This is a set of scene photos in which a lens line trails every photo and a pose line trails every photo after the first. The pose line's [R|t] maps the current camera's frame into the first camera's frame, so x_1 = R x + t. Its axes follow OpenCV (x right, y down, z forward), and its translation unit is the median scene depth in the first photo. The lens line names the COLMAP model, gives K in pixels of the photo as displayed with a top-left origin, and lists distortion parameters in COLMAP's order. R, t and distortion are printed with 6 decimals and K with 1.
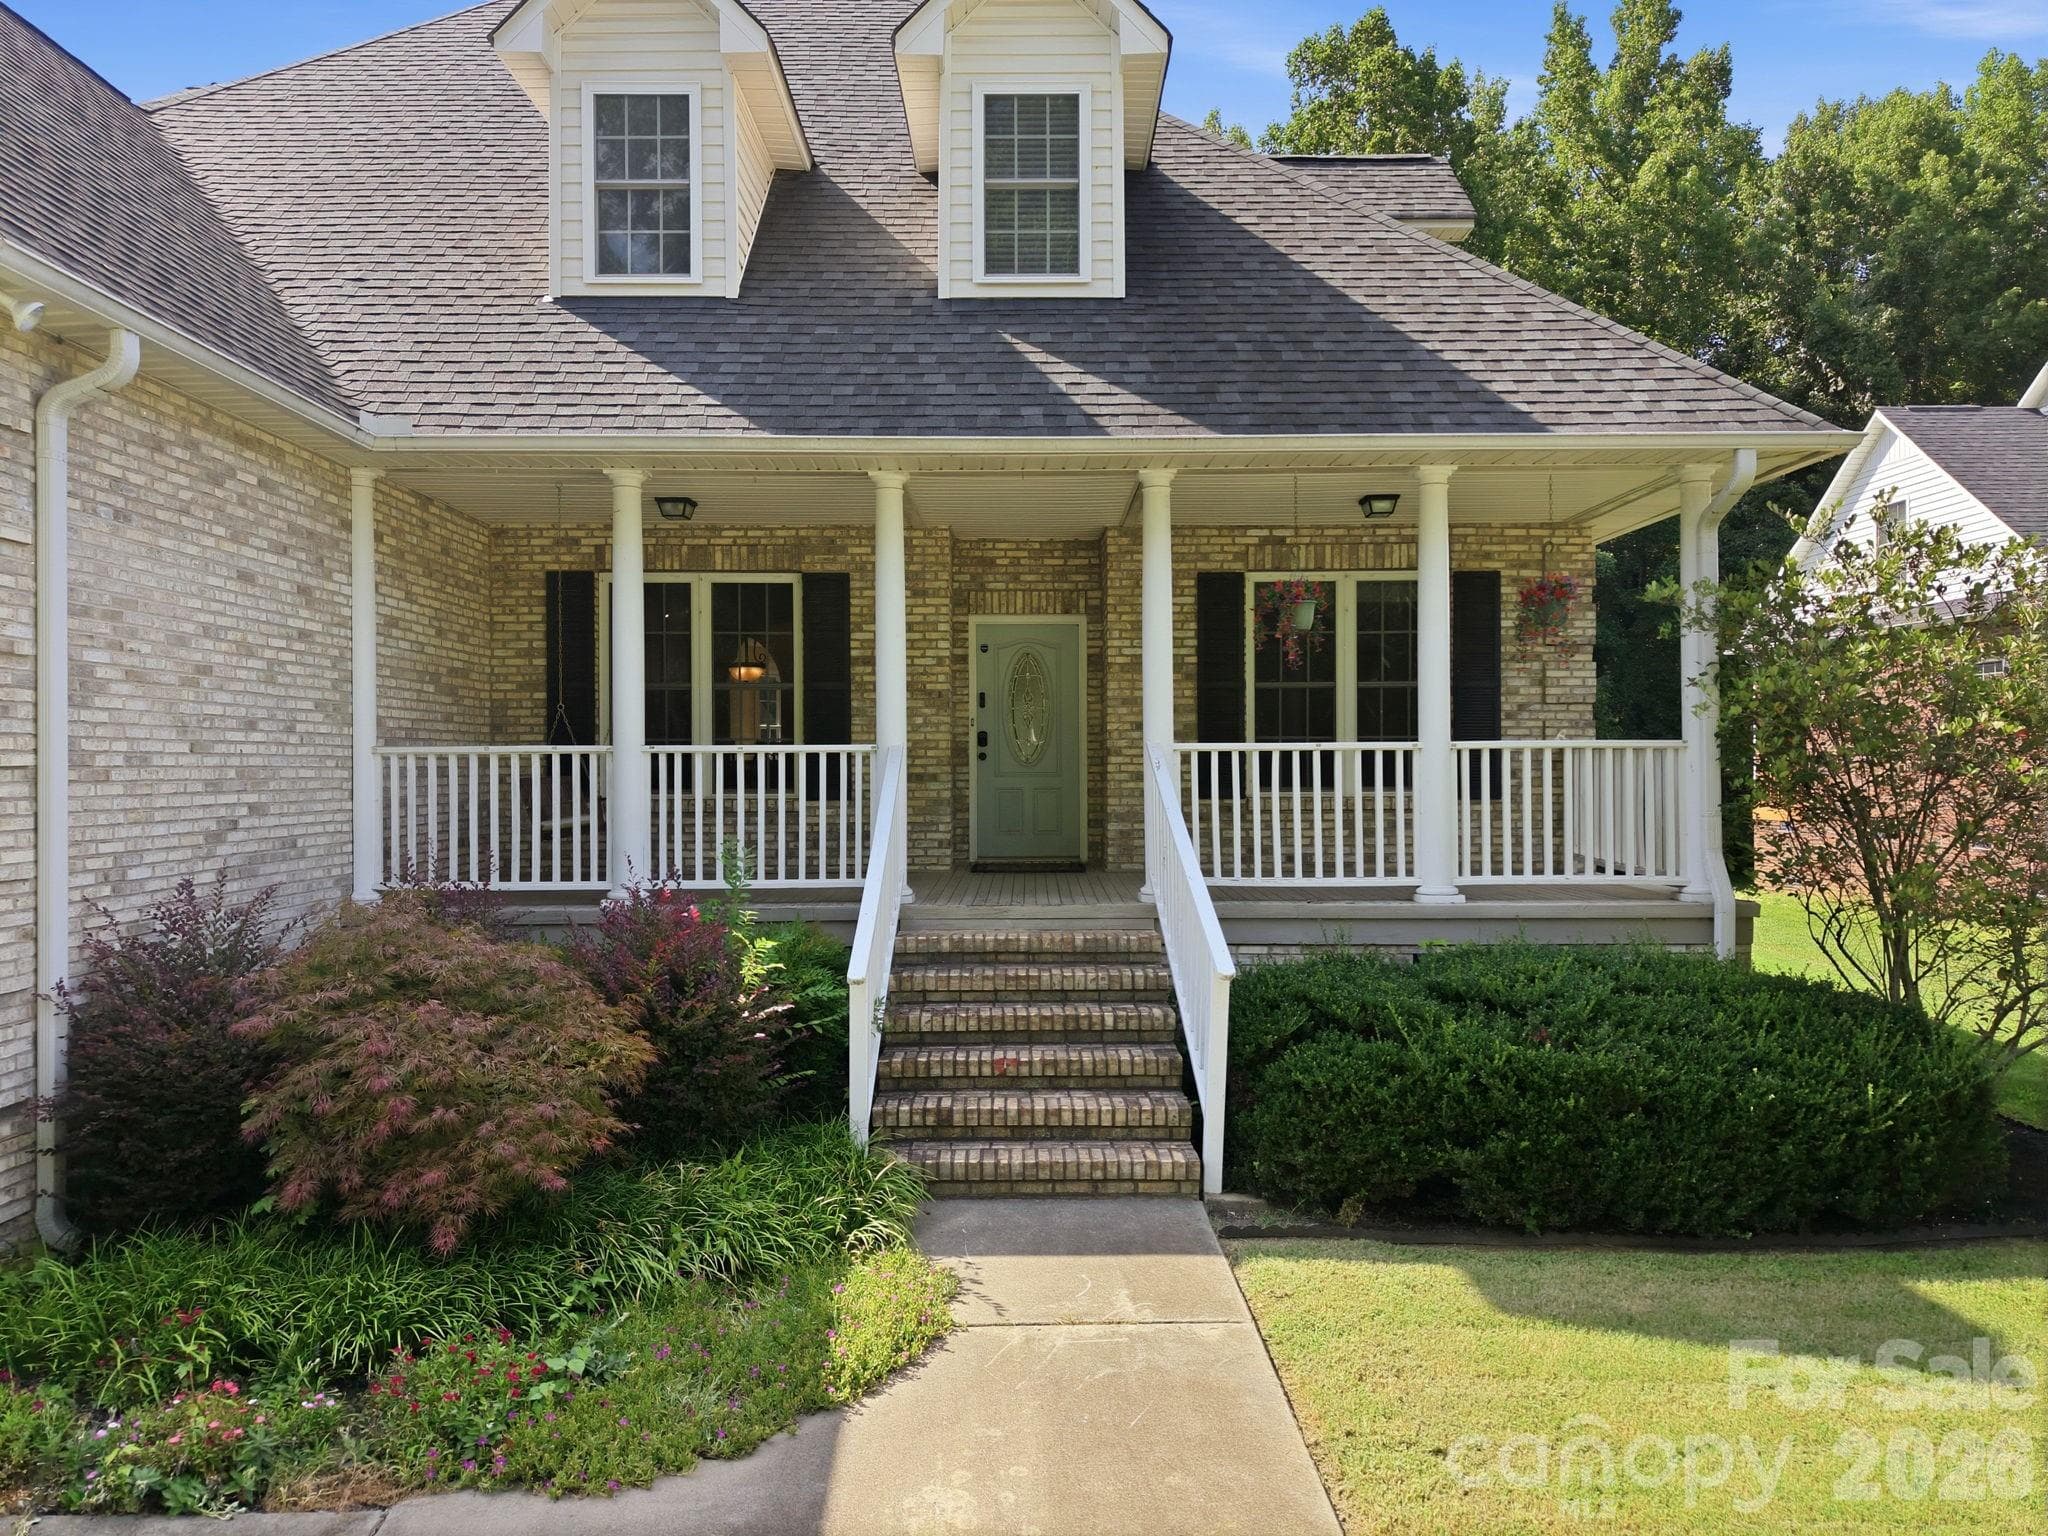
lens RADIAL K [[1363.8, 0, 1024.0], [0, 1363.8, 768.0], [0, 0, 1]] dist [0.053563, -0.042597]
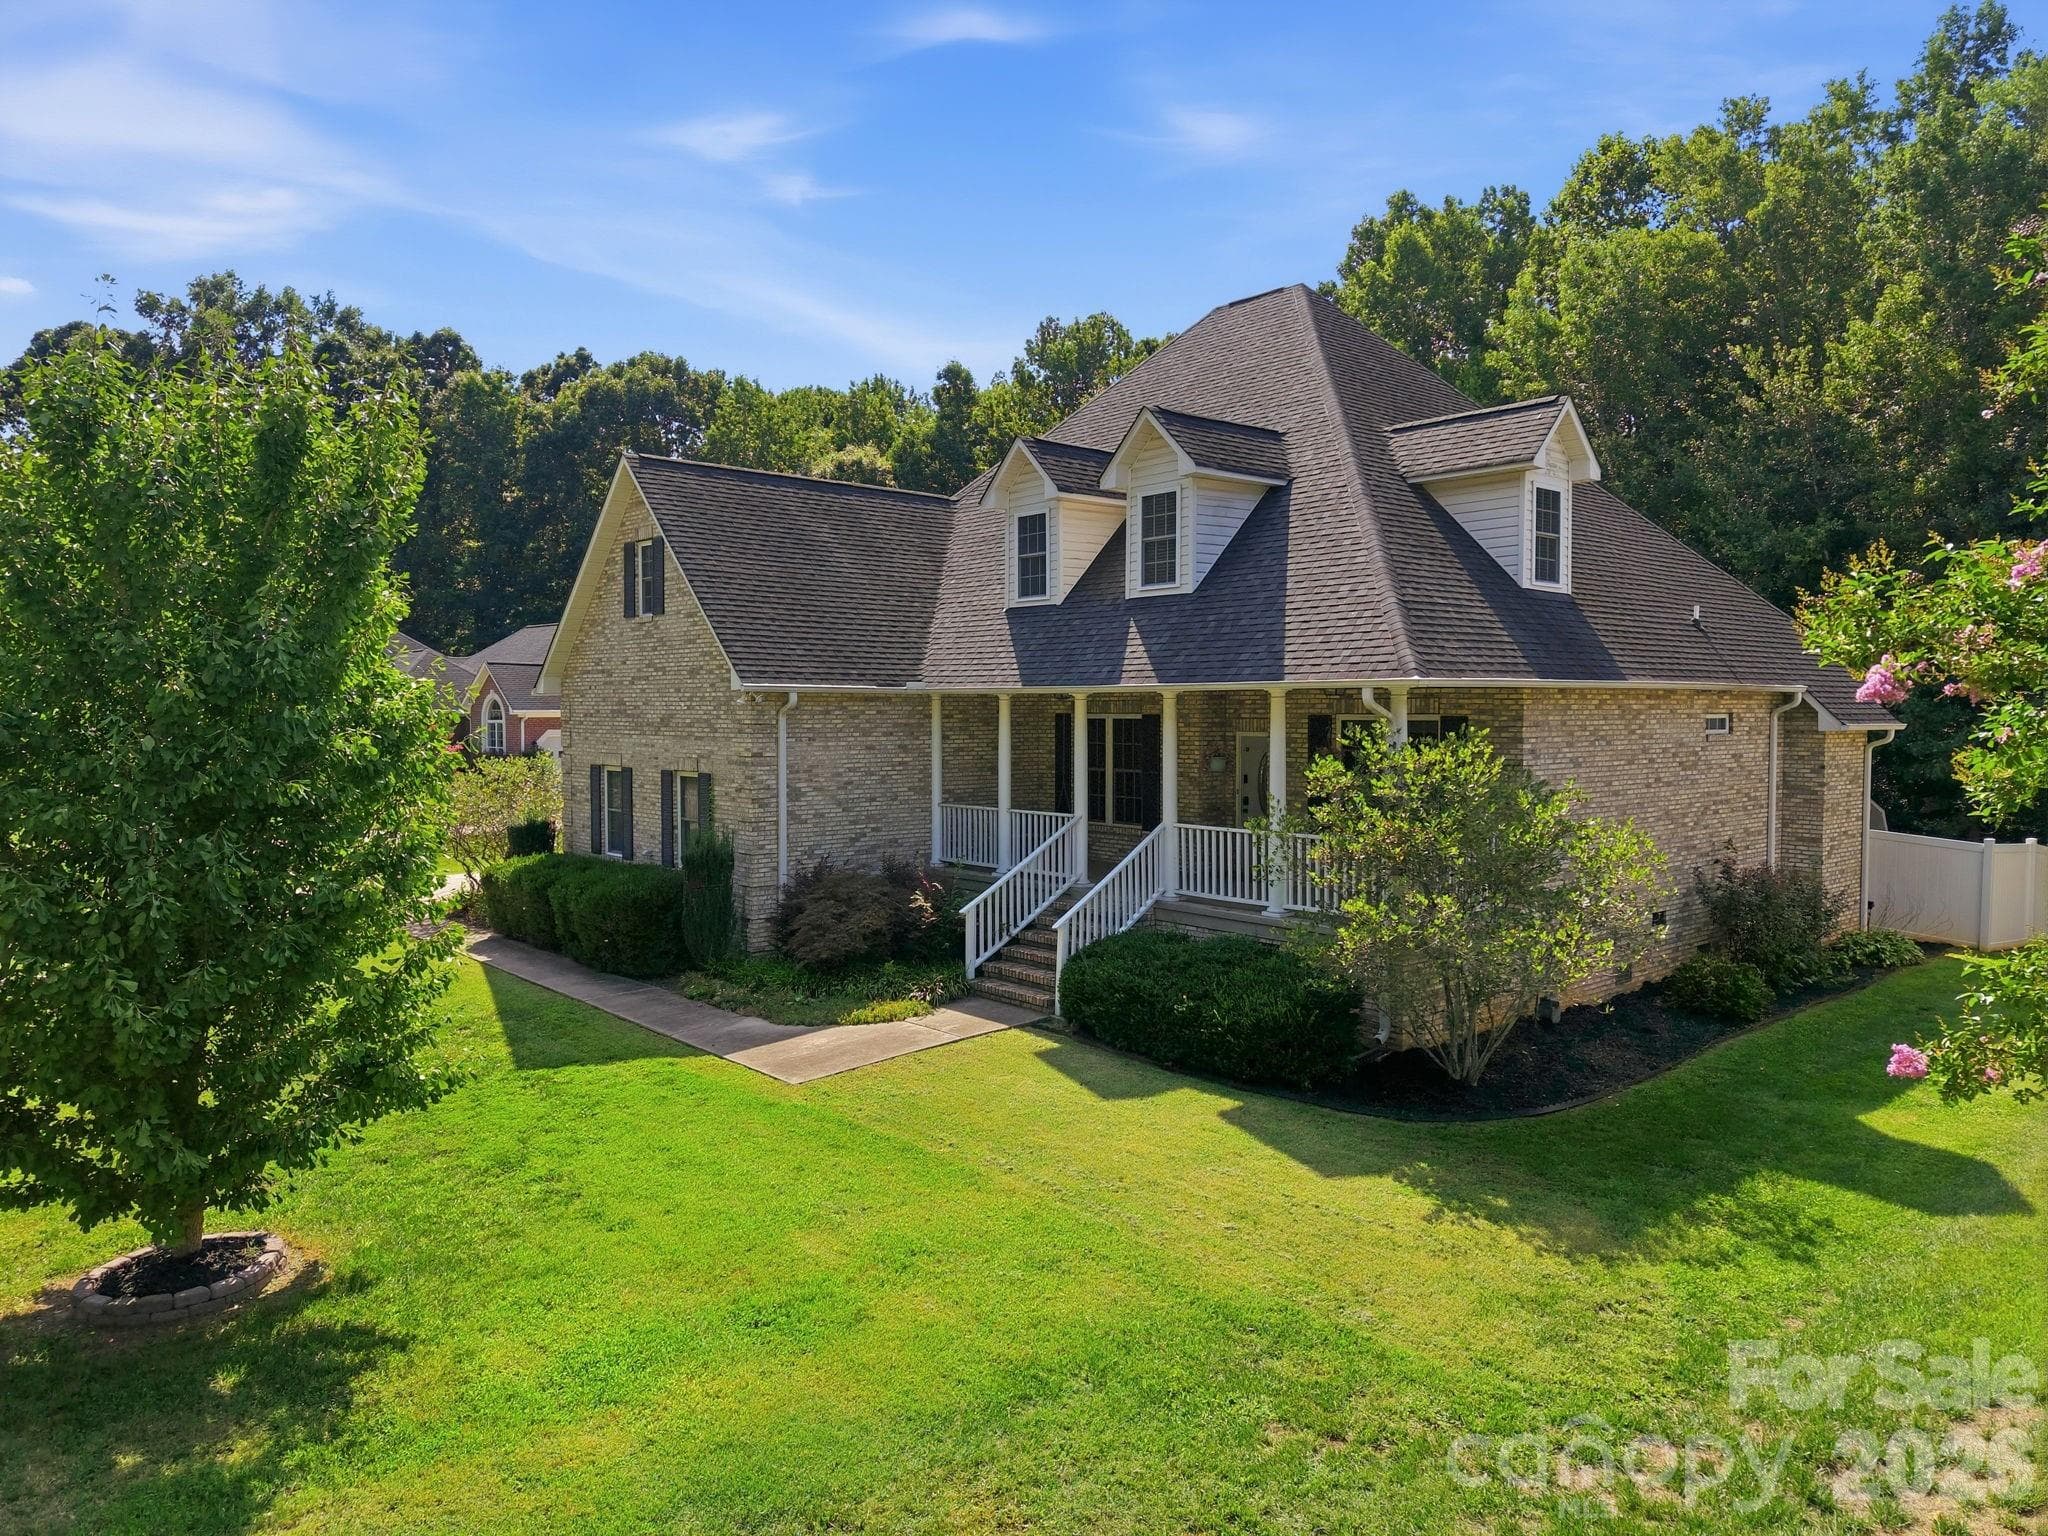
lens RADIAL K [[1376.4, 0, 1024.0], [0, 1376.4, 768.0], [0, 0, 1]] dist [0.006397, -0.003174]
pose [[0.647276, 0.034054, -0.761494, 1.405459], [-0.003145, 0.999112, 0.042007, -0.169760], [0.762249, -0.024795, 0.646809, -0.458592]]
